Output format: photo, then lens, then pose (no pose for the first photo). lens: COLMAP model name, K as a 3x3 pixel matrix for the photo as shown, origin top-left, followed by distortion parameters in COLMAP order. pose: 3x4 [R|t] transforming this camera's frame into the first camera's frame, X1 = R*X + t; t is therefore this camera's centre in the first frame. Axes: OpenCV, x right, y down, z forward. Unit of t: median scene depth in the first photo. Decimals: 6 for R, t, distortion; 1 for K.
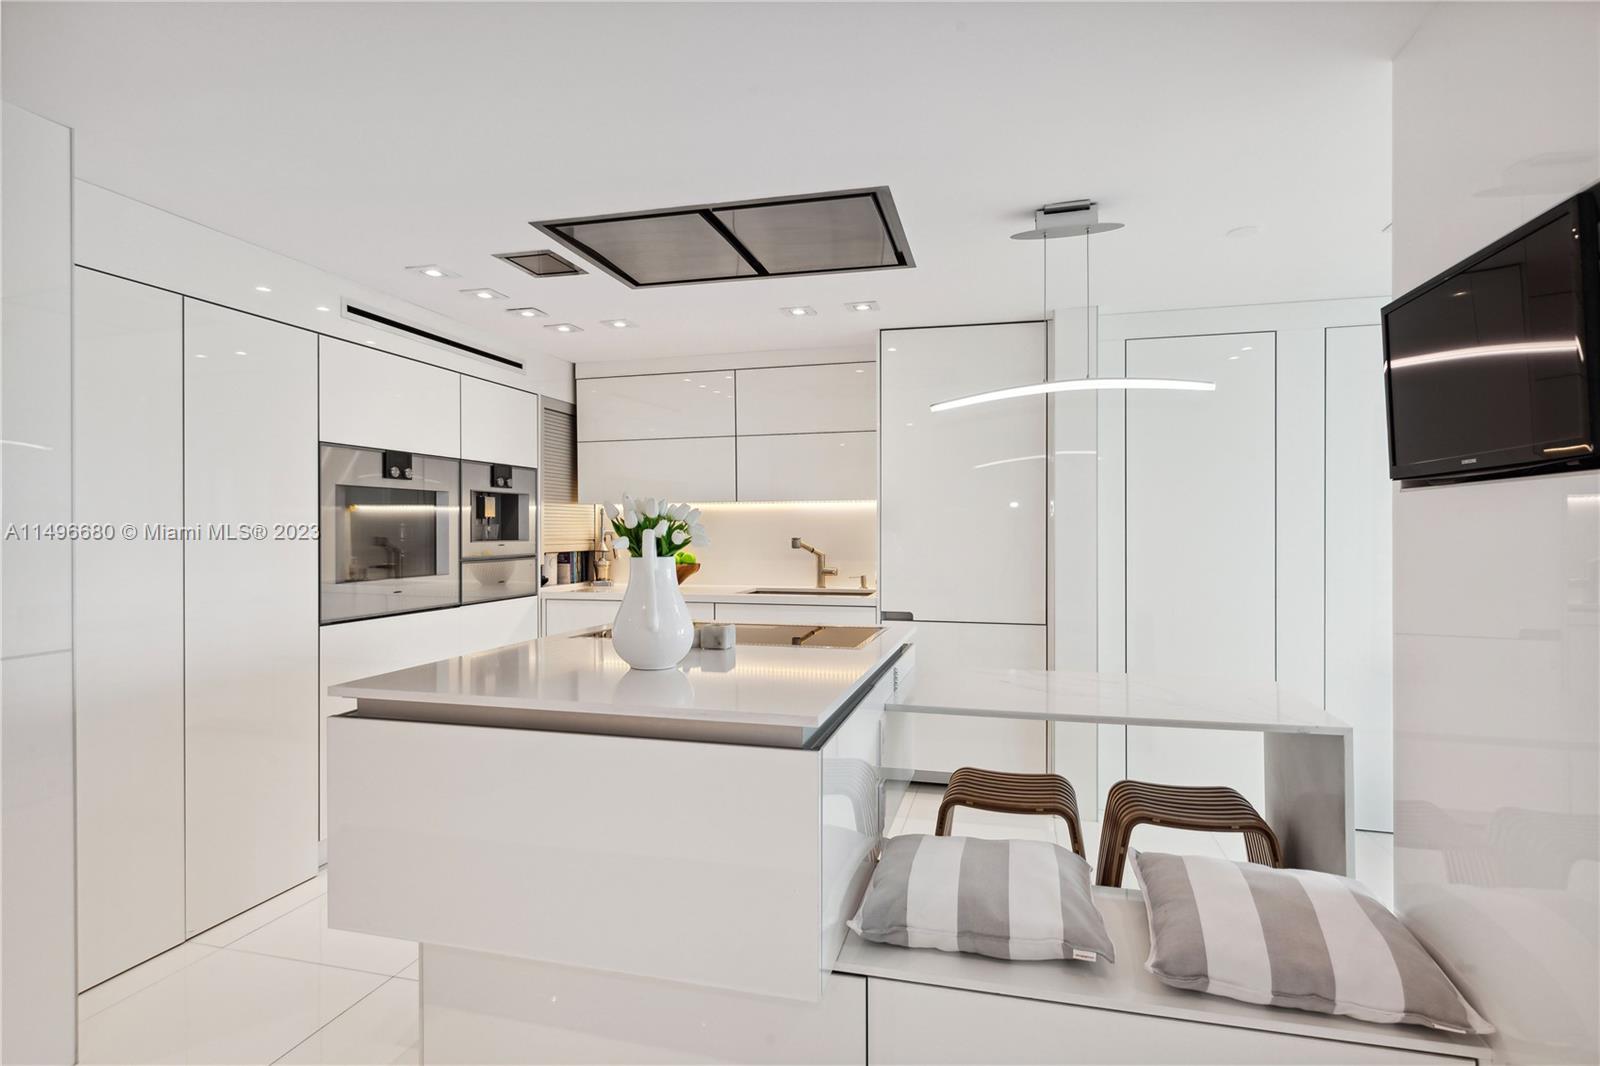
lens RADIAL K [[807.1, 0, 799.8], [0, 807.1, 531.4], [0, 0, 1]] dist [-0.000864, -0.000909]
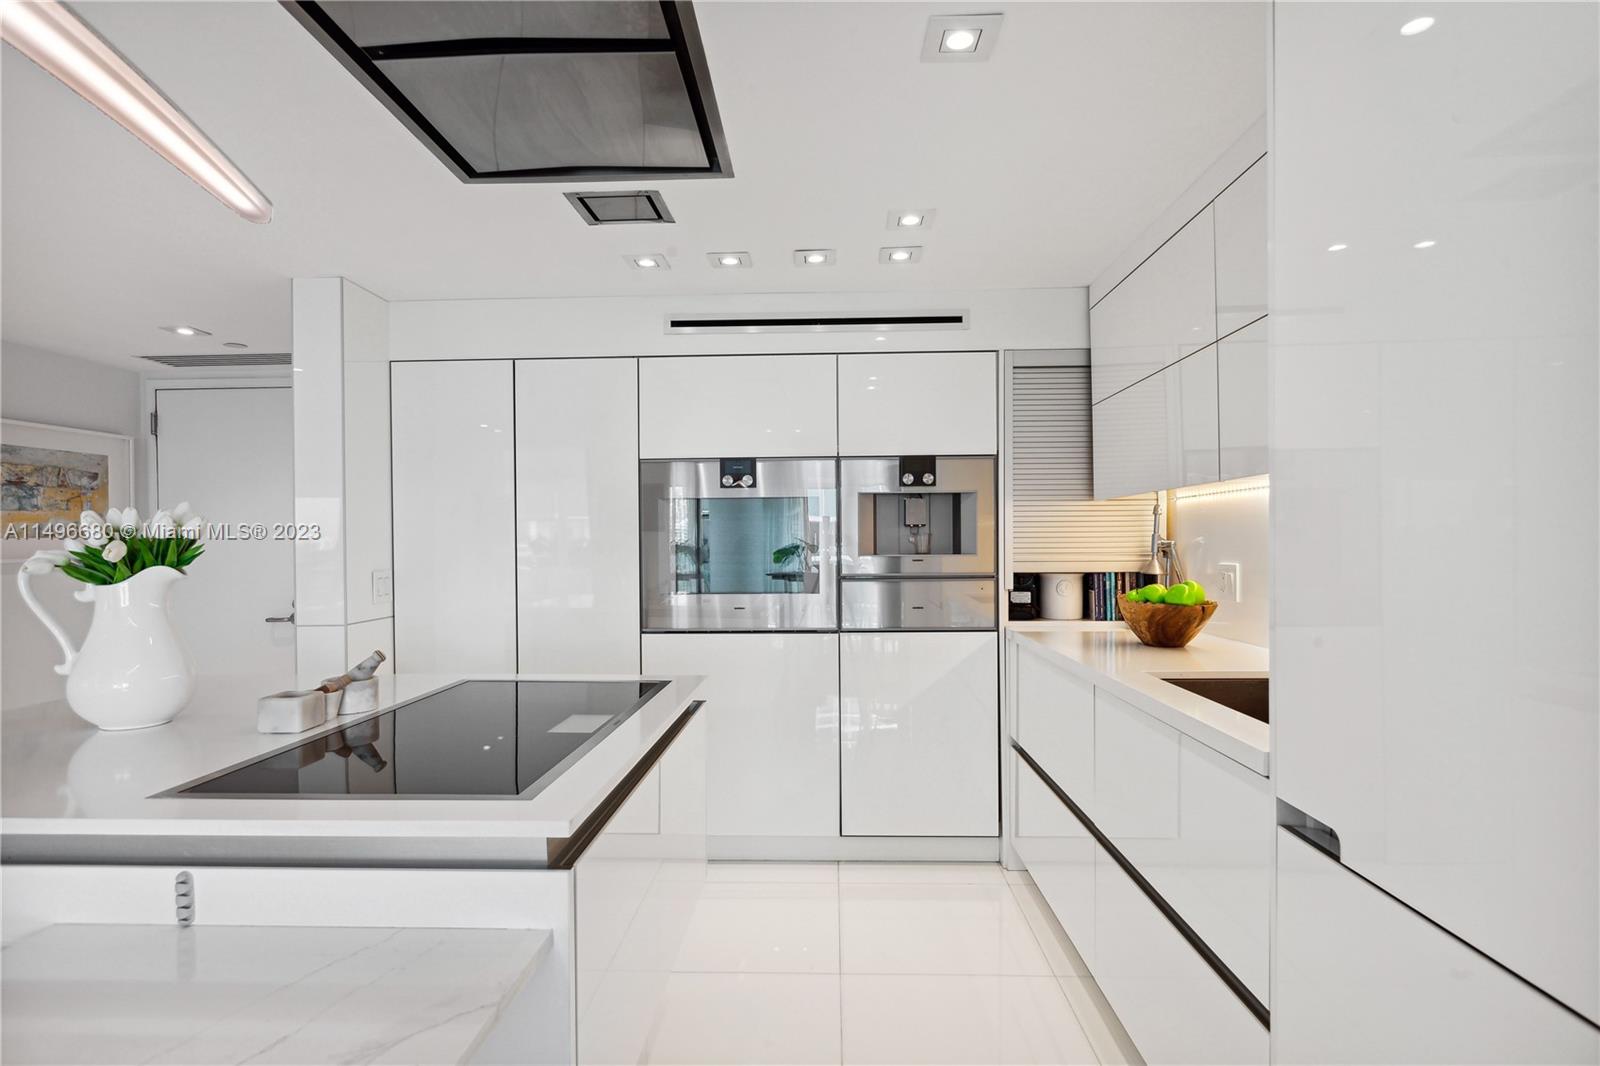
lens RADIAL K [[807.1, 0, 812.6], [0, 807.1, 543.5], [0, 0, 1]] dist [-0.000864, -0.000909]
pose [[0.221238, 0.003627, -0.975213, 0.357620], [0.004177, 0.999980, 0.004667, -0.003269], [0.975211, -0.005106, 0.221218, 0.723602]]
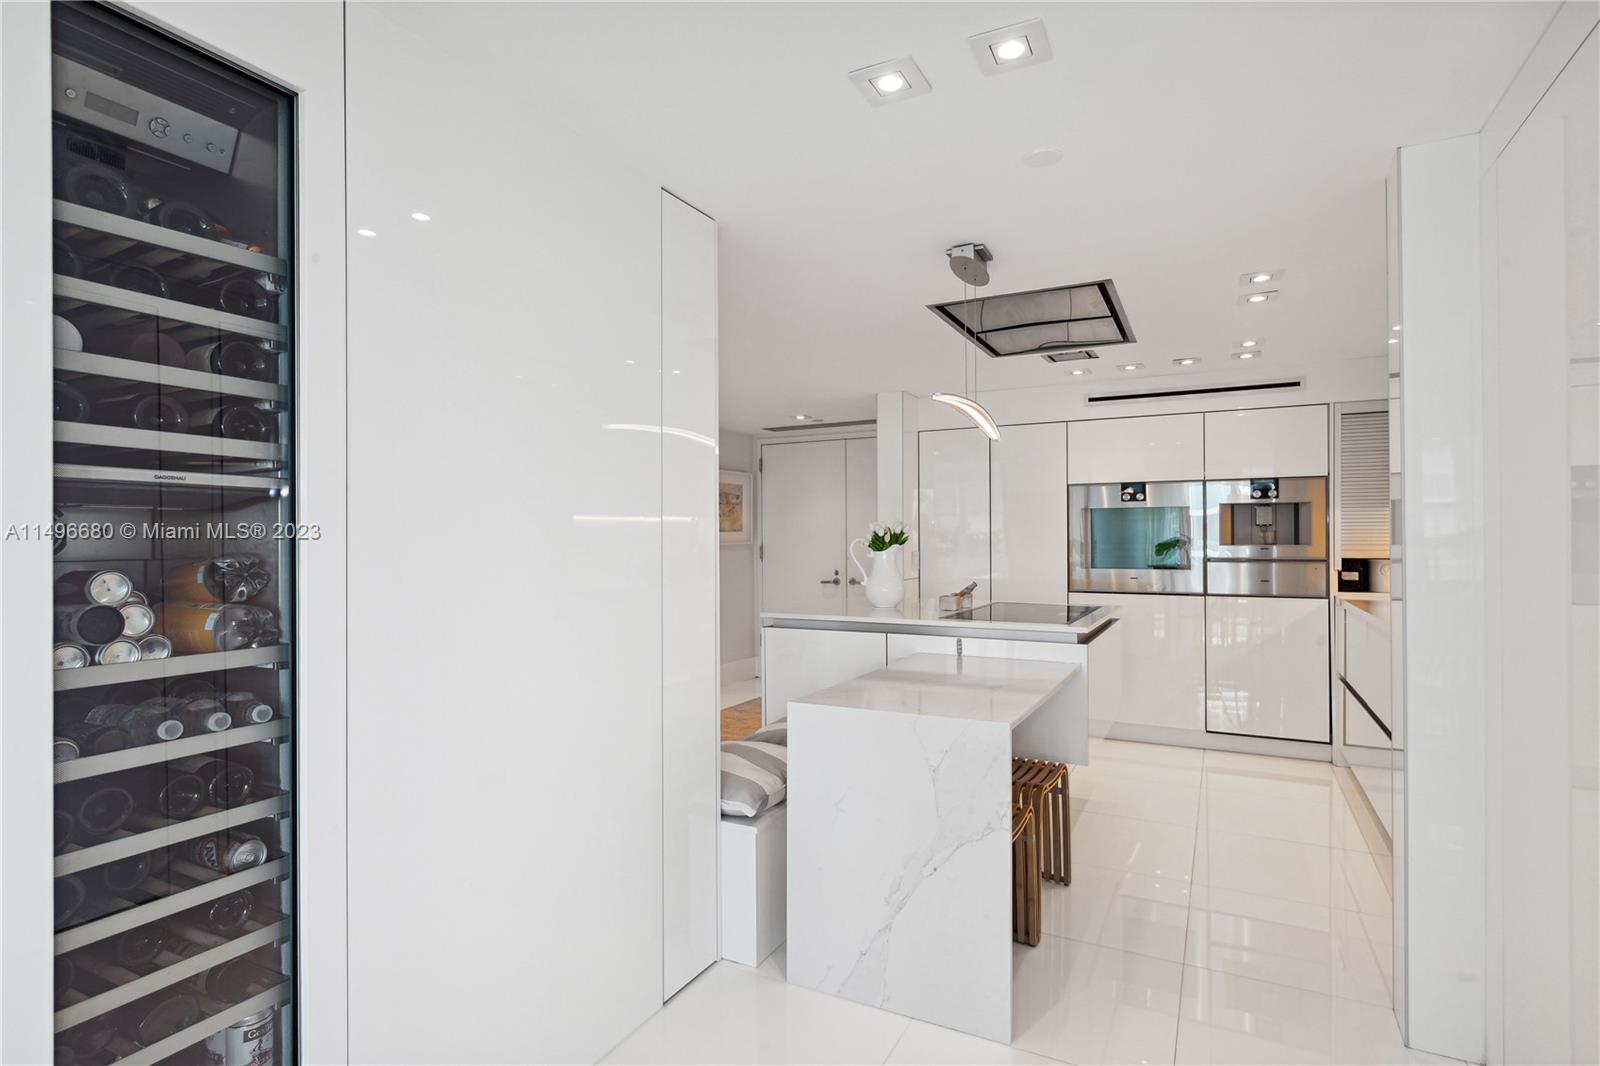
lens RADIAL K [[807.1, 0, 799.8], [0, 807.1, 533.0], [0, 0, 1]] dist [-0.000864, -0.000909]
pose [[-0.235737, -0.000696, -0.971817, 0.884625], [0.001179, 0.999999, -0.001002, -0.004916], [0.971816, -0.001382, -0.235736, 0.623848]]
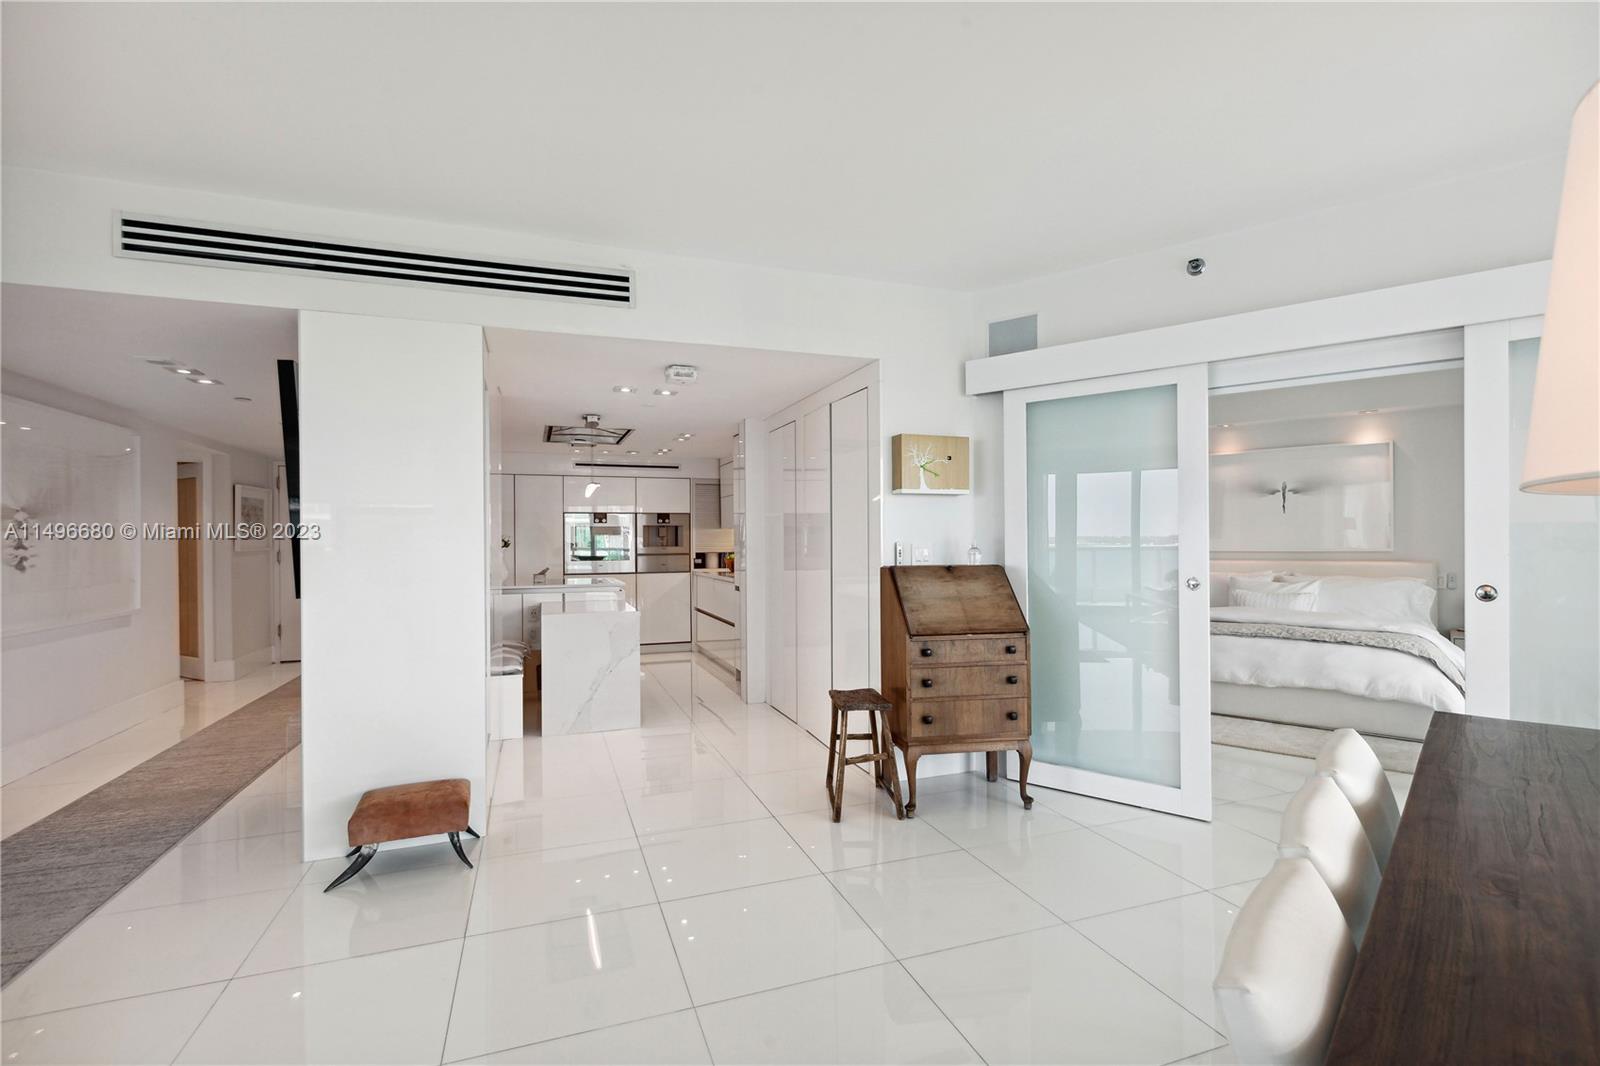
lens RADIAL K [[737.9, 0, 798.4], [0, 737.9, 537.9], [0, 0, 1]] dist [0.004306, -0.000352]
pose [[0.553075, -0.002392, -0.833128, 1.556901], [0.001554, 0.999997, -0.001840, -0.008637], [0.833130, -0.000277, 0.553077, 0.165087]]
